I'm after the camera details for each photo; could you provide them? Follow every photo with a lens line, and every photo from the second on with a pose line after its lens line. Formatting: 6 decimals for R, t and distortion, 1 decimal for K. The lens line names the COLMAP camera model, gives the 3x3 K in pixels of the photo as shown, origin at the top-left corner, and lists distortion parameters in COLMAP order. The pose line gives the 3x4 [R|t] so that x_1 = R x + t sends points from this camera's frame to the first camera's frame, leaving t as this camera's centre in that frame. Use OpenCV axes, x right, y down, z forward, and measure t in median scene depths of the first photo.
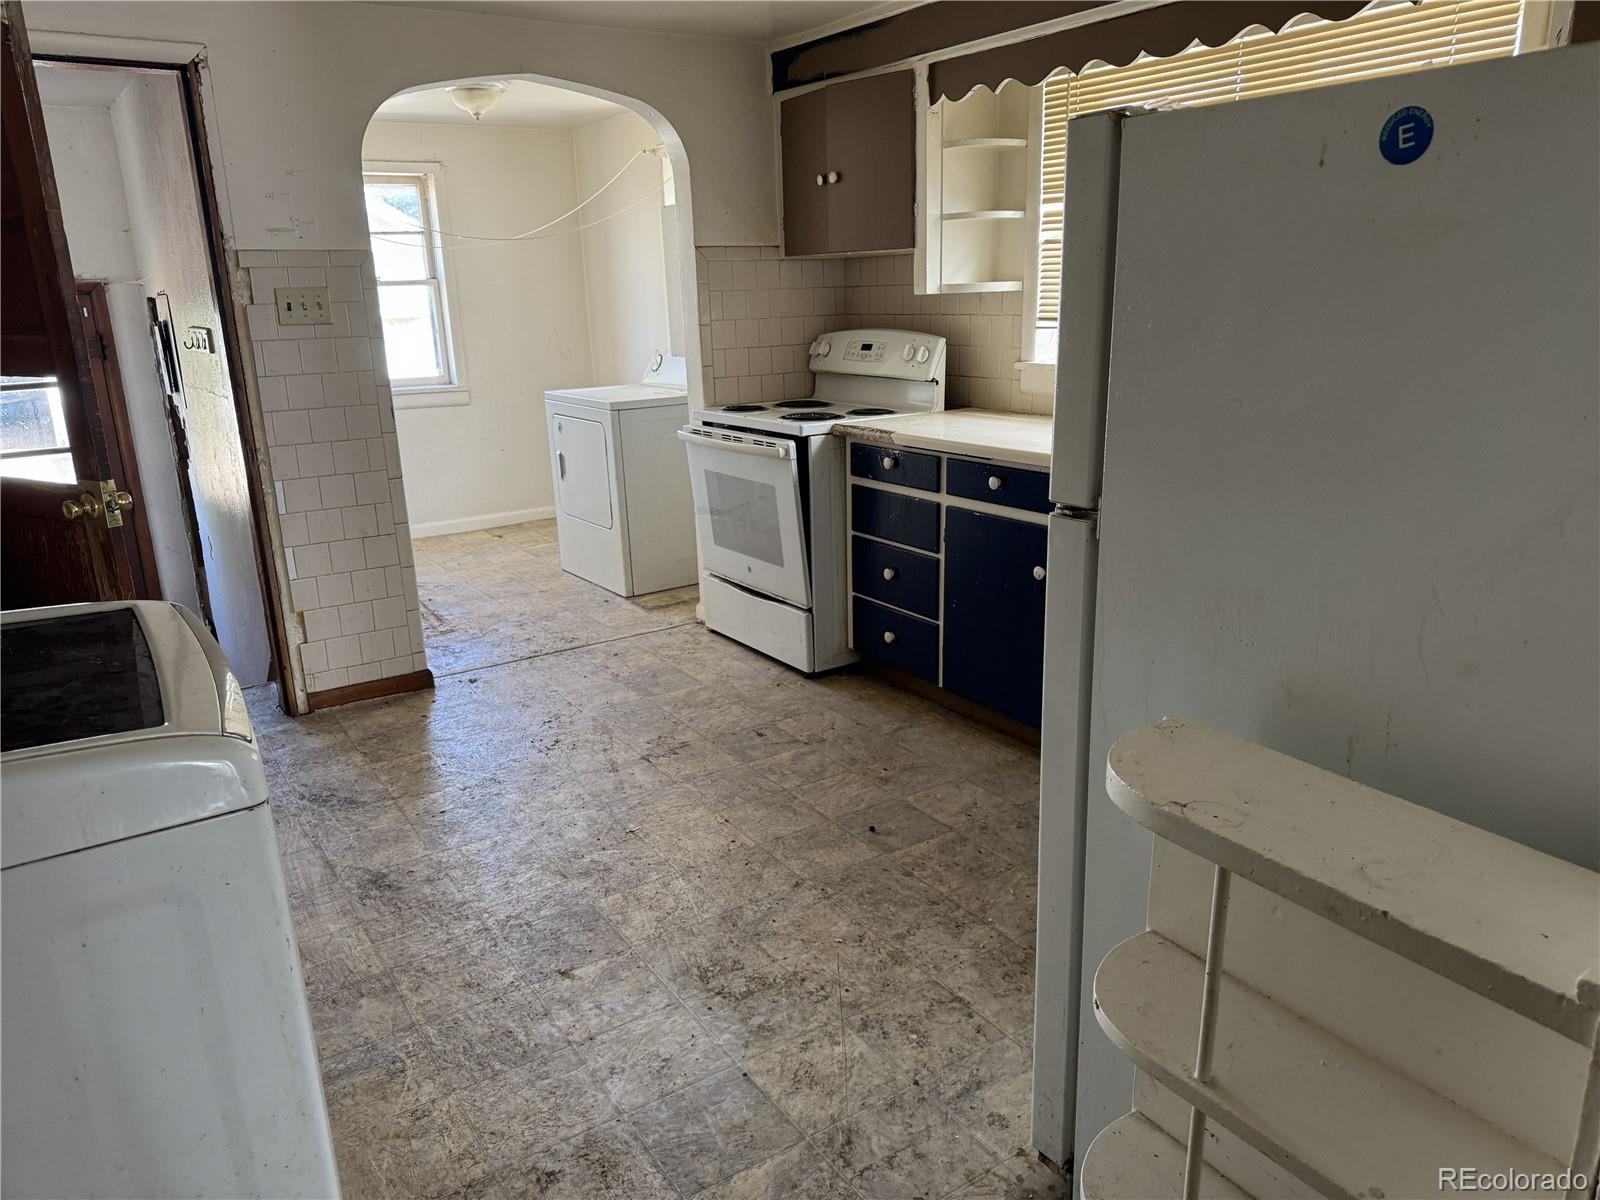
lens RADIAL K [[1107.6, 0, 800.0], [0, 1107.6, 600.0], [0, 0, 1]] dist [0.167687, -0.355349]
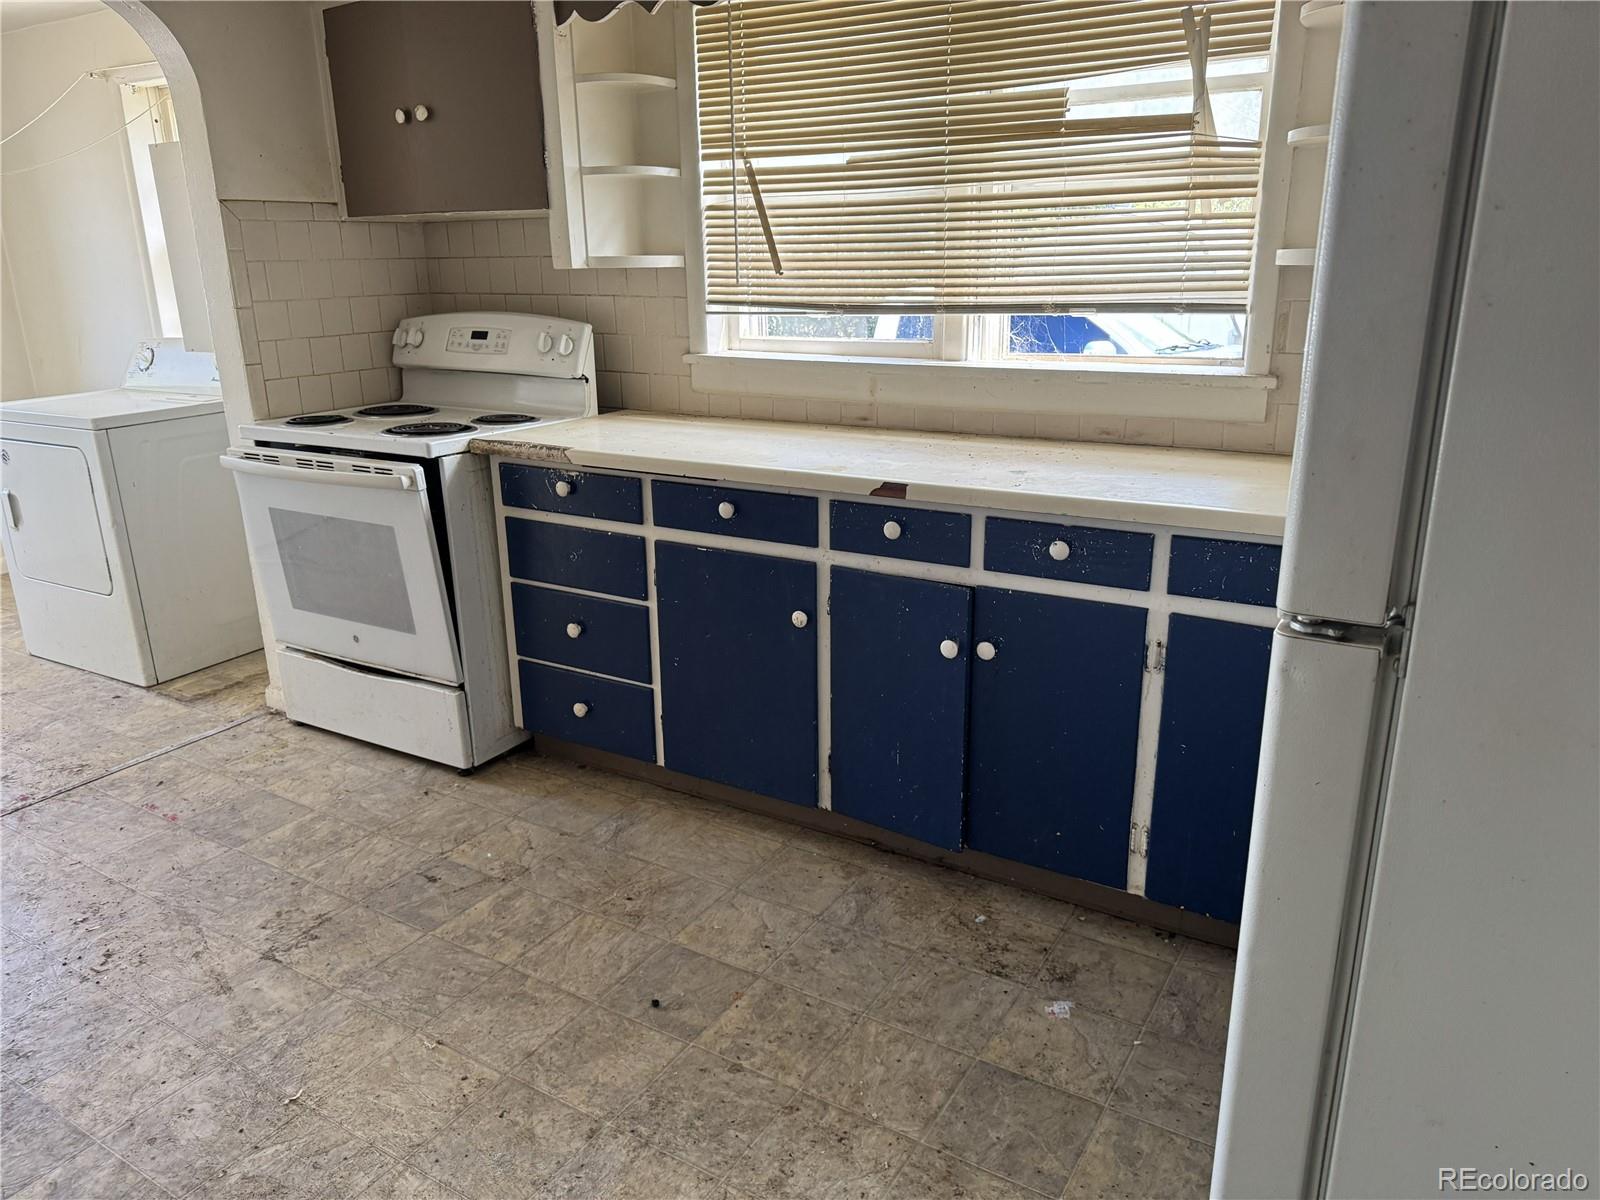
lens RADIAL K [[1142.1, 0, 800.0], [0, 1142.1, 600.0], [0, 0, 1]] dist [0.074398, -0.099392]
pose [[0.909874, -0.110154, 0.399995, -0.088644], [0.106054, 0.993831, 0.032447, -0.051398], [-0.401101, 0.012898, 0.915943, 0.200238]]
